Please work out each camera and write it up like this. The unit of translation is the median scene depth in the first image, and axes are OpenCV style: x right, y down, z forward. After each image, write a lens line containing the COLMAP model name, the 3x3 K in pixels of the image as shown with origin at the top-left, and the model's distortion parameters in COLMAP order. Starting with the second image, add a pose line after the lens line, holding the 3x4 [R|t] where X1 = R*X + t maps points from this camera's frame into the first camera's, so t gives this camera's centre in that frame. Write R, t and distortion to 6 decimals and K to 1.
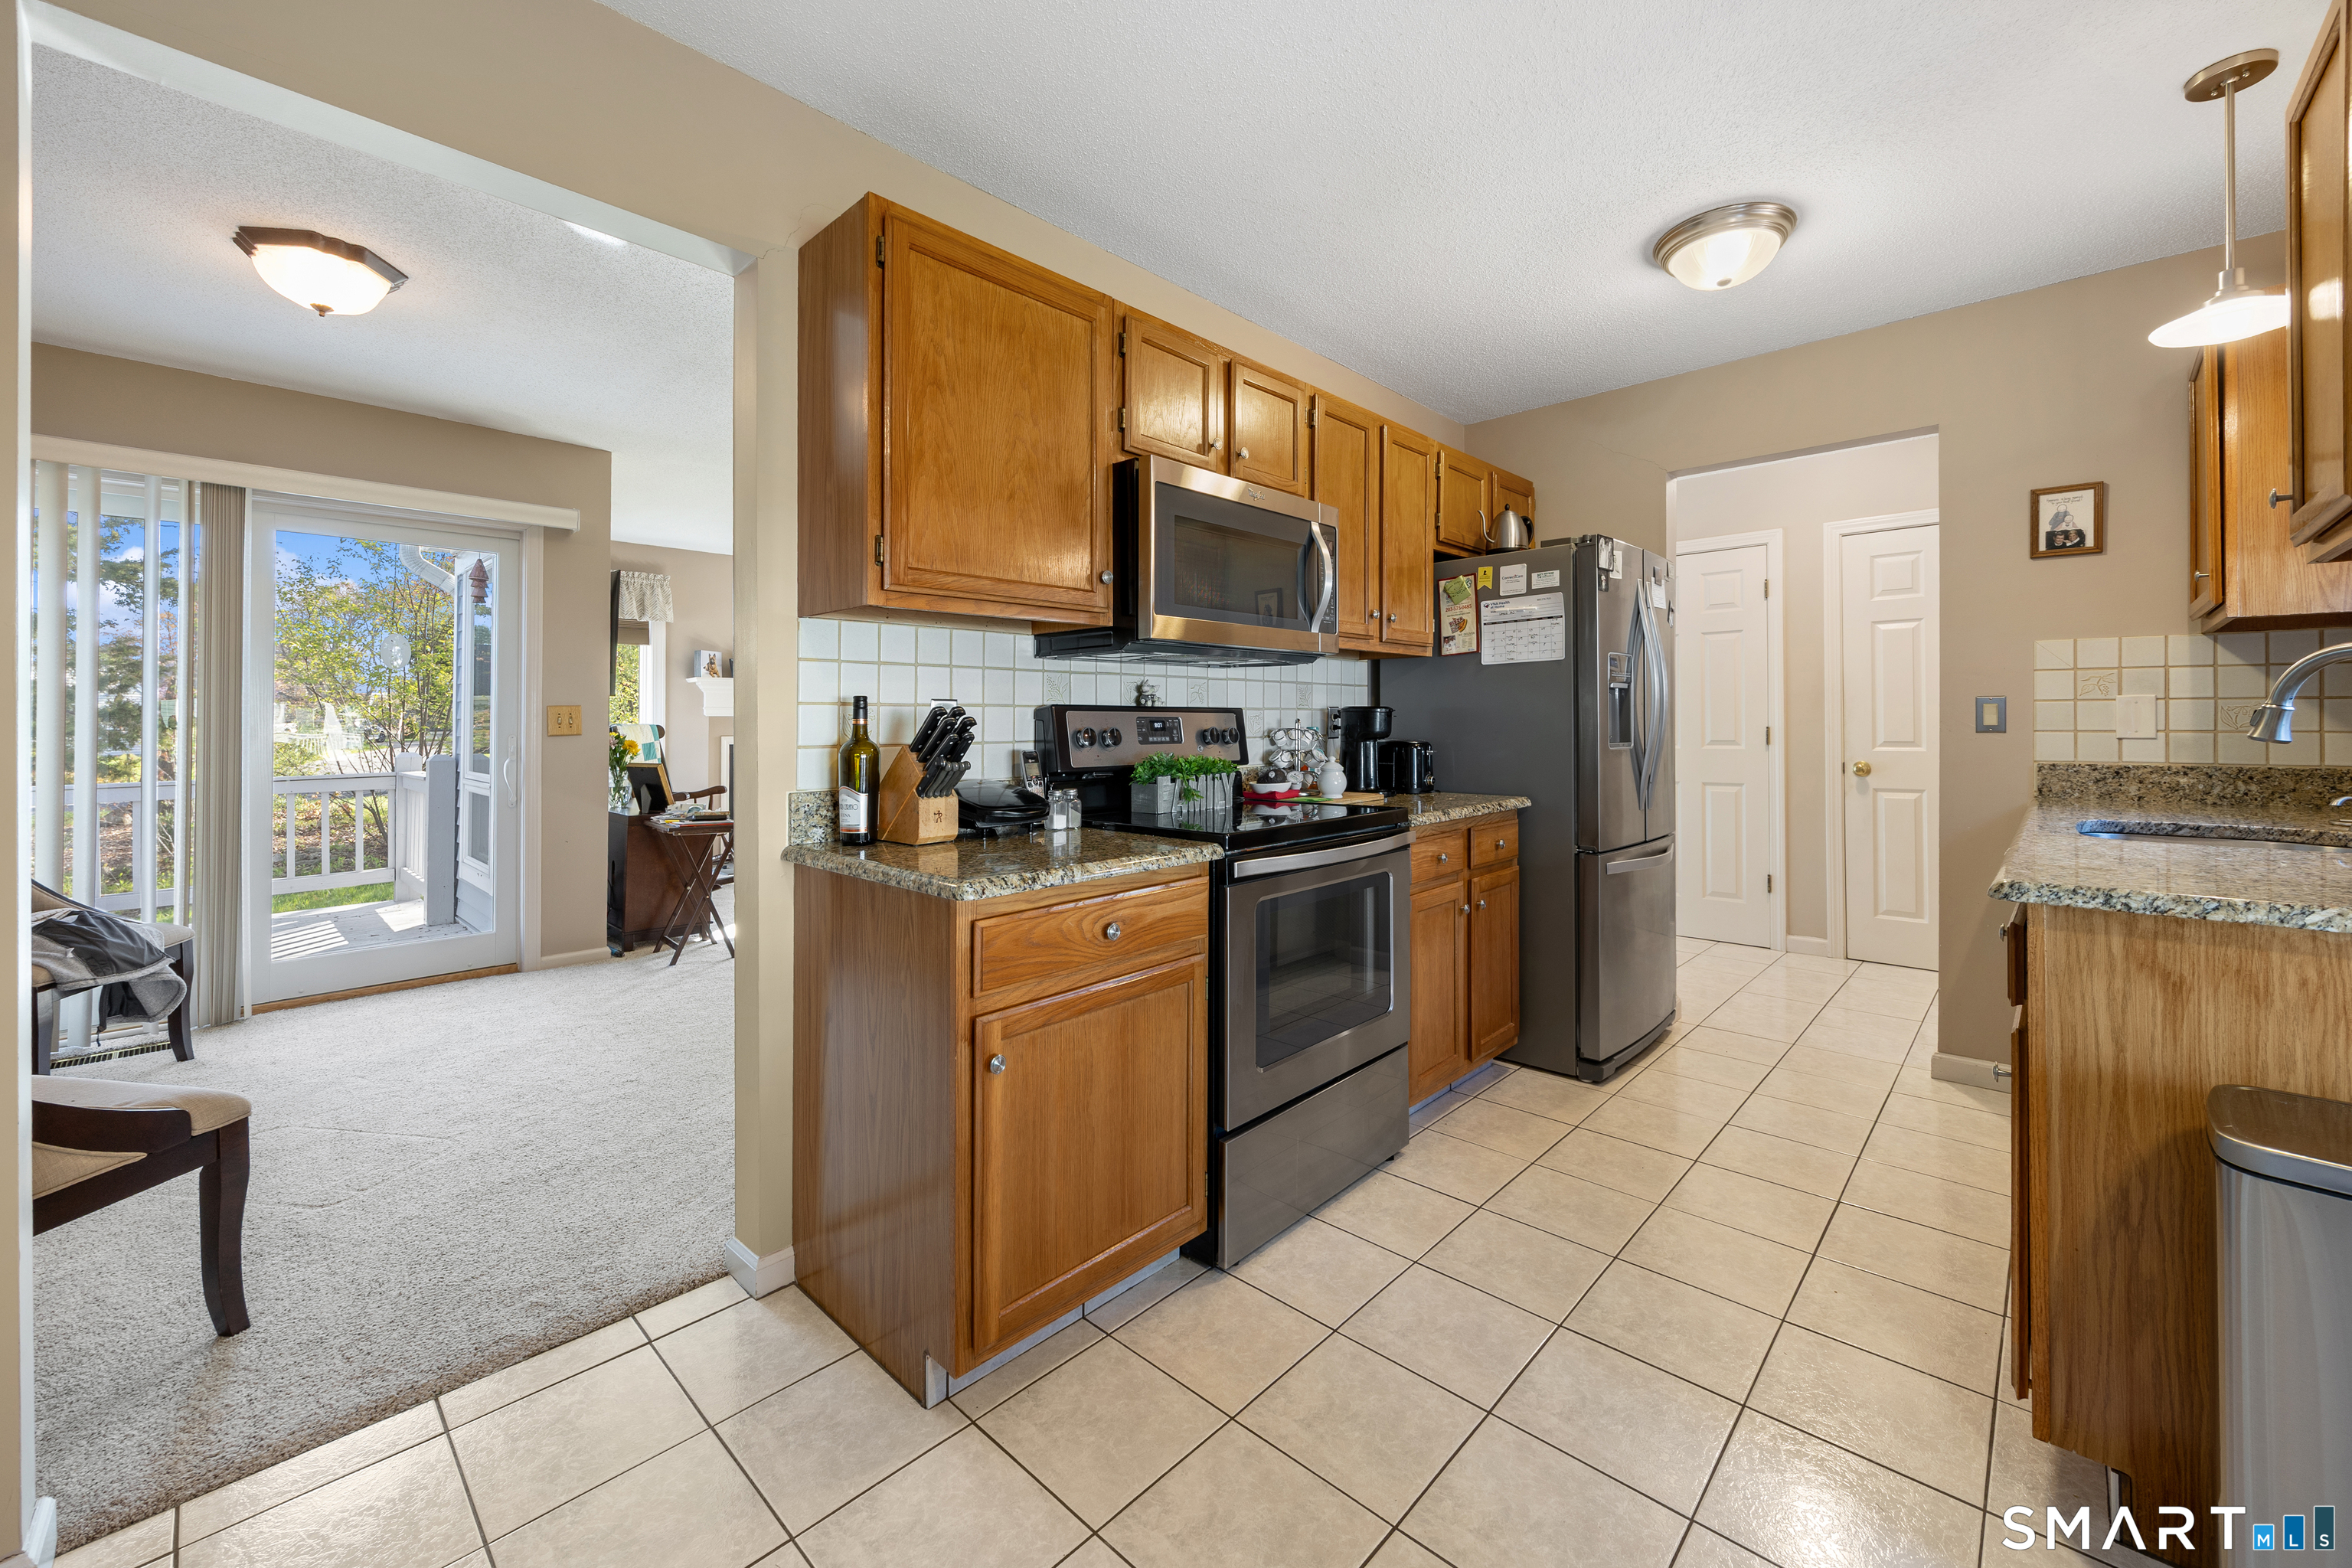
lens RADIAL K [[935.2, 0, 1169.9], [0, 935.2, 711.0], [0, 0, 1]] dist [-0.001708, -0.000095]
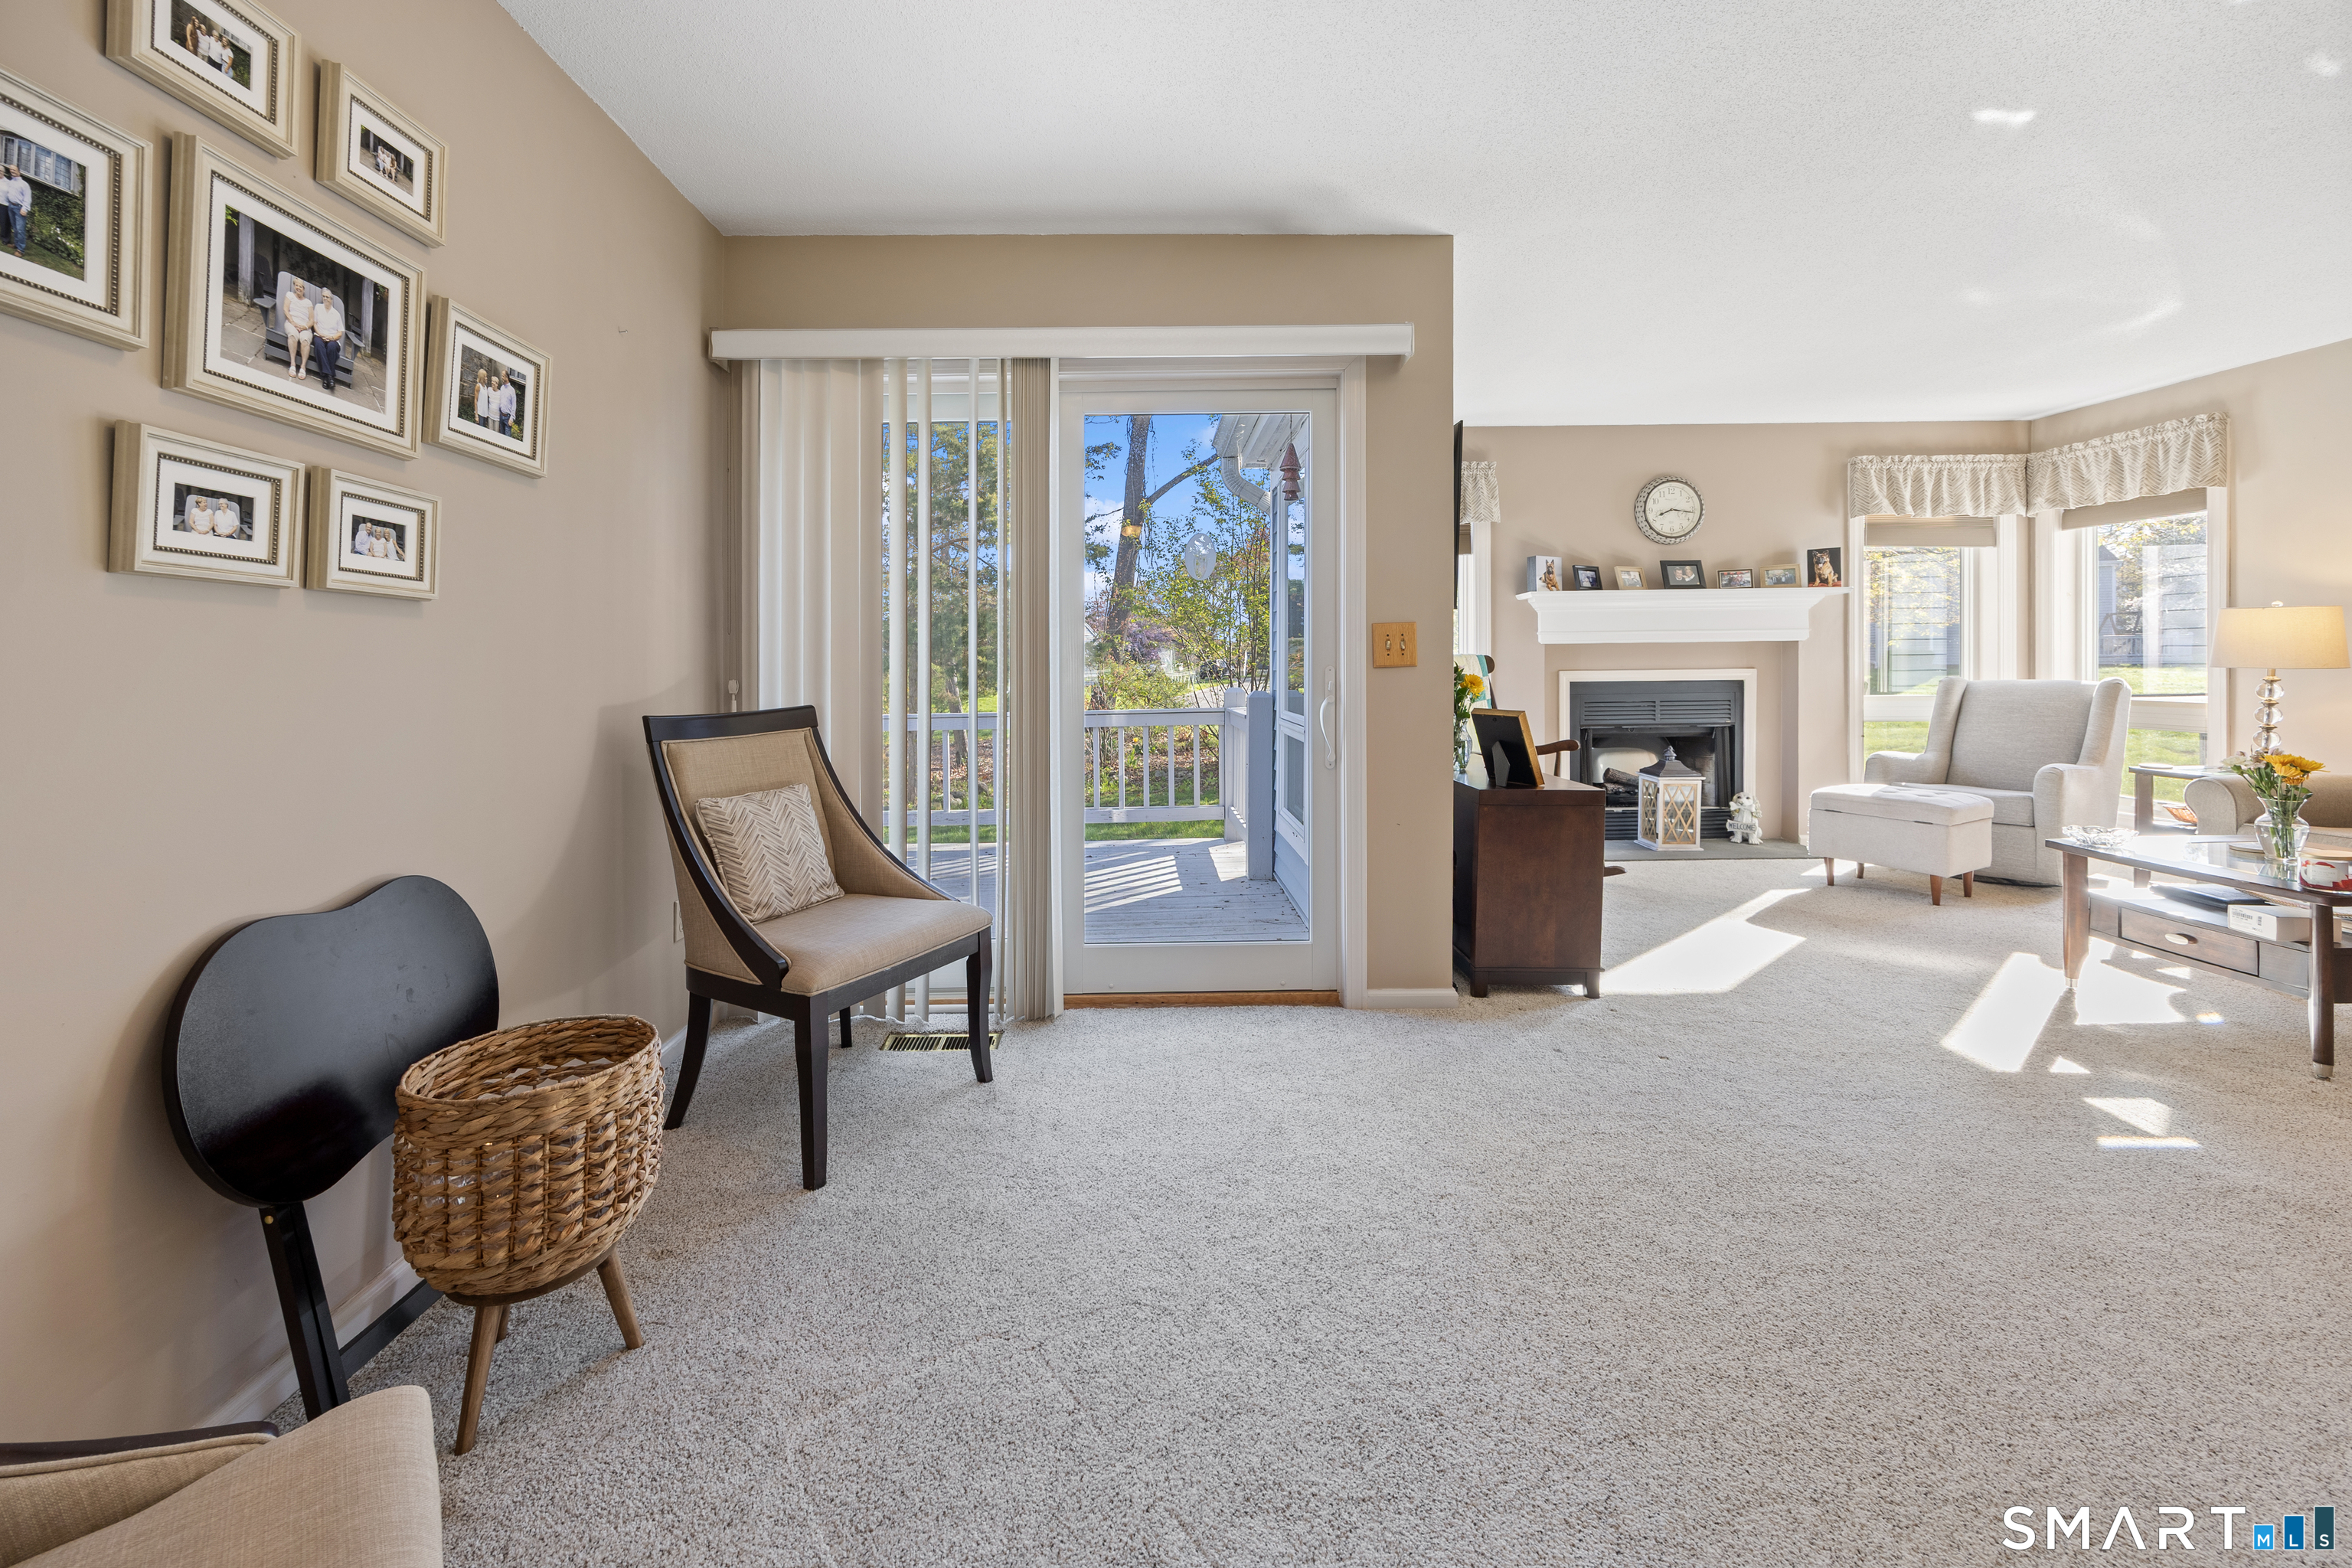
lens RADIAL K [[941.8, 0, 1130.4], [0, 941.8, 672.5], [0, 0, 1]] dist [-0.003593, -0.000316]
pose [[0.688000, 0.006648, -0.725680, -0.295787], [0.013349, 0.999673, 0.021813, 0.012356], [0.725588, -0.024694, 0.687686, 0.407596]]
